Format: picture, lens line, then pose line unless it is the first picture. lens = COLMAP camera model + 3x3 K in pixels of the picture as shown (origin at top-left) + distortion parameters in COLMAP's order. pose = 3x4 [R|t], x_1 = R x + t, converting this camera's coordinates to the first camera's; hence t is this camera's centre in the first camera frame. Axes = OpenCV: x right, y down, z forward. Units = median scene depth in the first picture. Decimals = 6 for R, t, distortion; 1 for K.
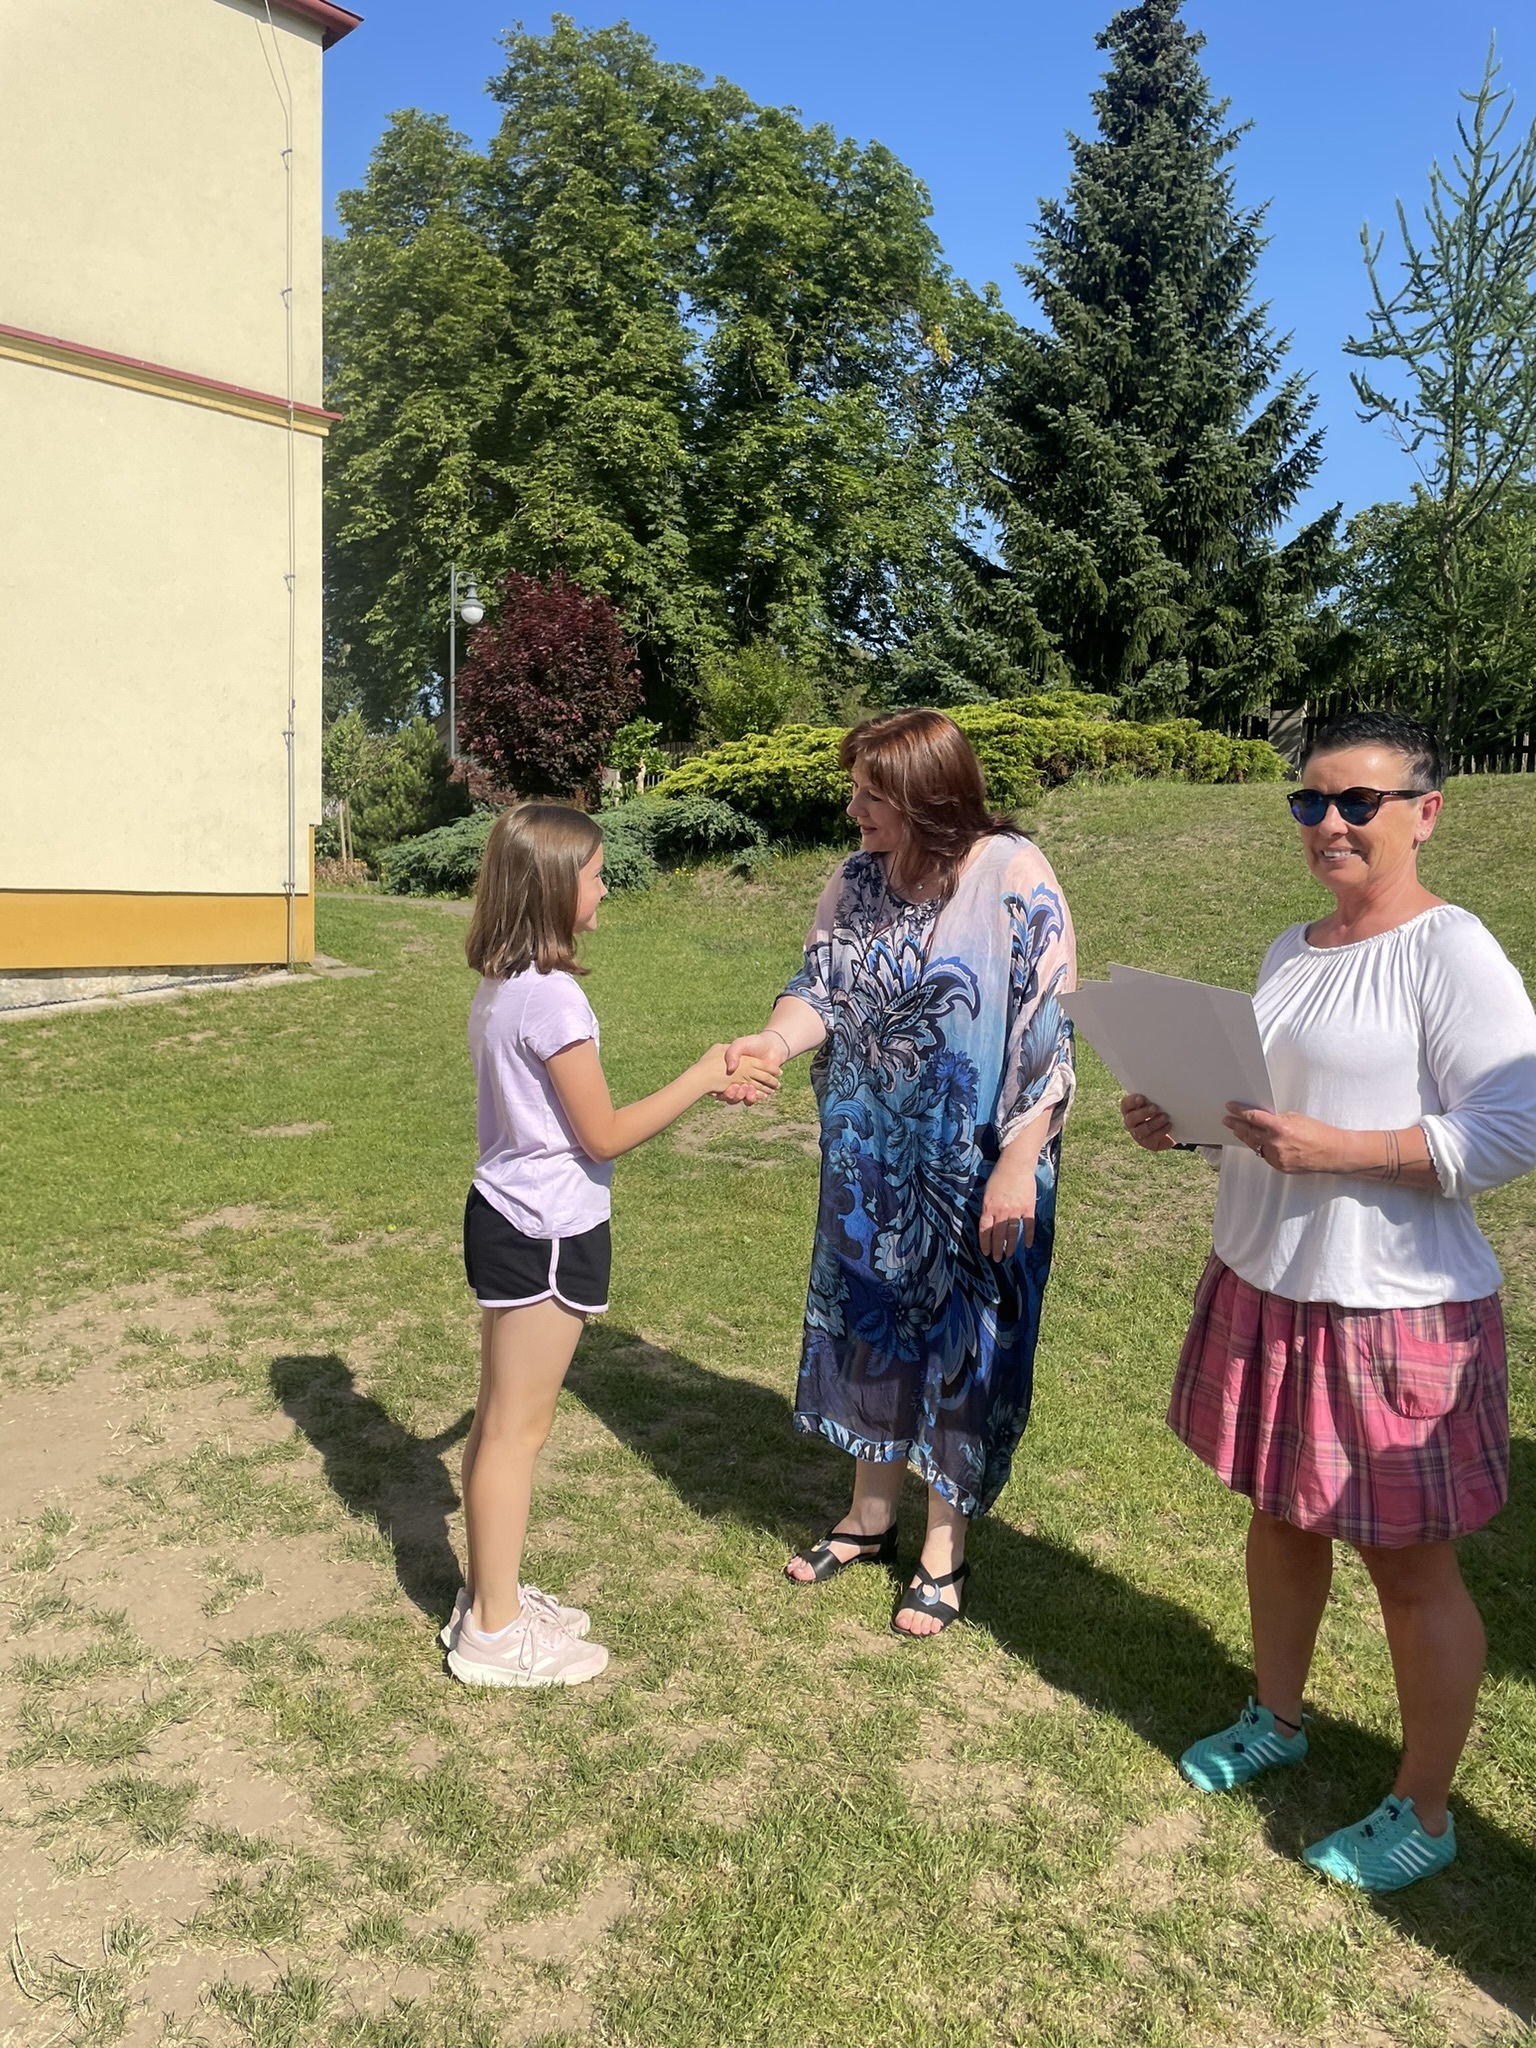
lens RADIAL K [[1317.3, 0, 768.0], [0, 1317.3, 1024.0], [0, 0, 1]] dist [0.004201, -0.043671]
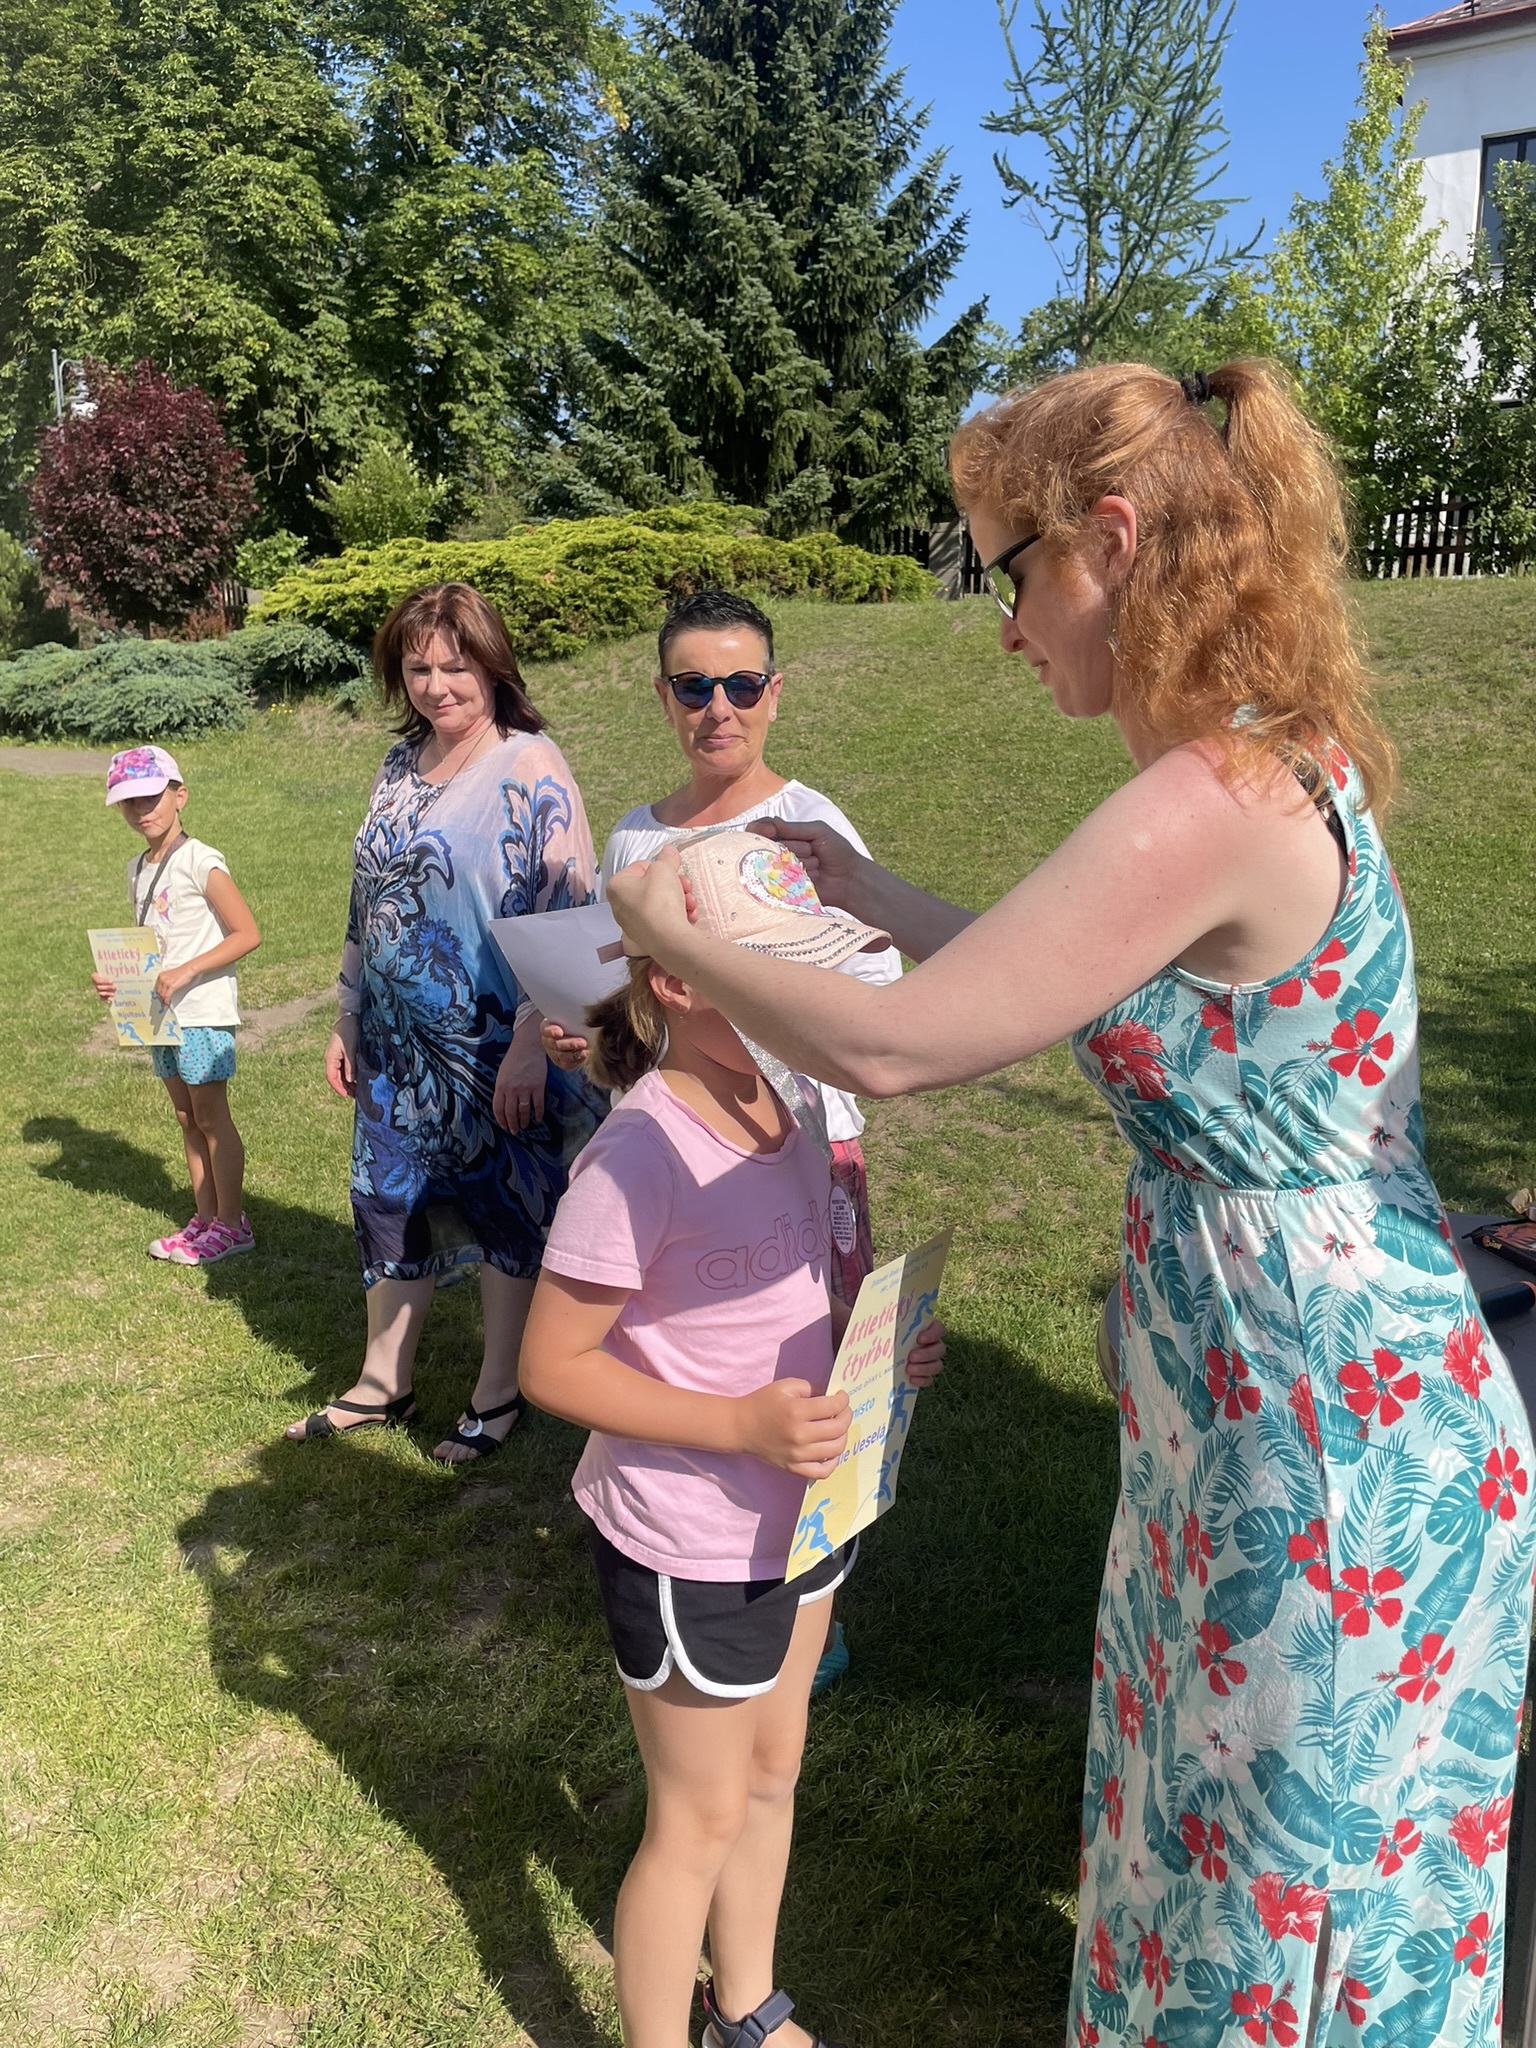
lens RADIAL K [[1317.3, 0, 768.0], [0, 1317.3, 1024.0], [0, 0, 1]] dist [0.004201, -0.043671]
pose [[0.985801, -0.055972, 0.158313, 0.101241], [0.034868, 0.990493, 0.133072, -0.008650], [-0.164257, -0.125662, 0.978381, 0.032043]]
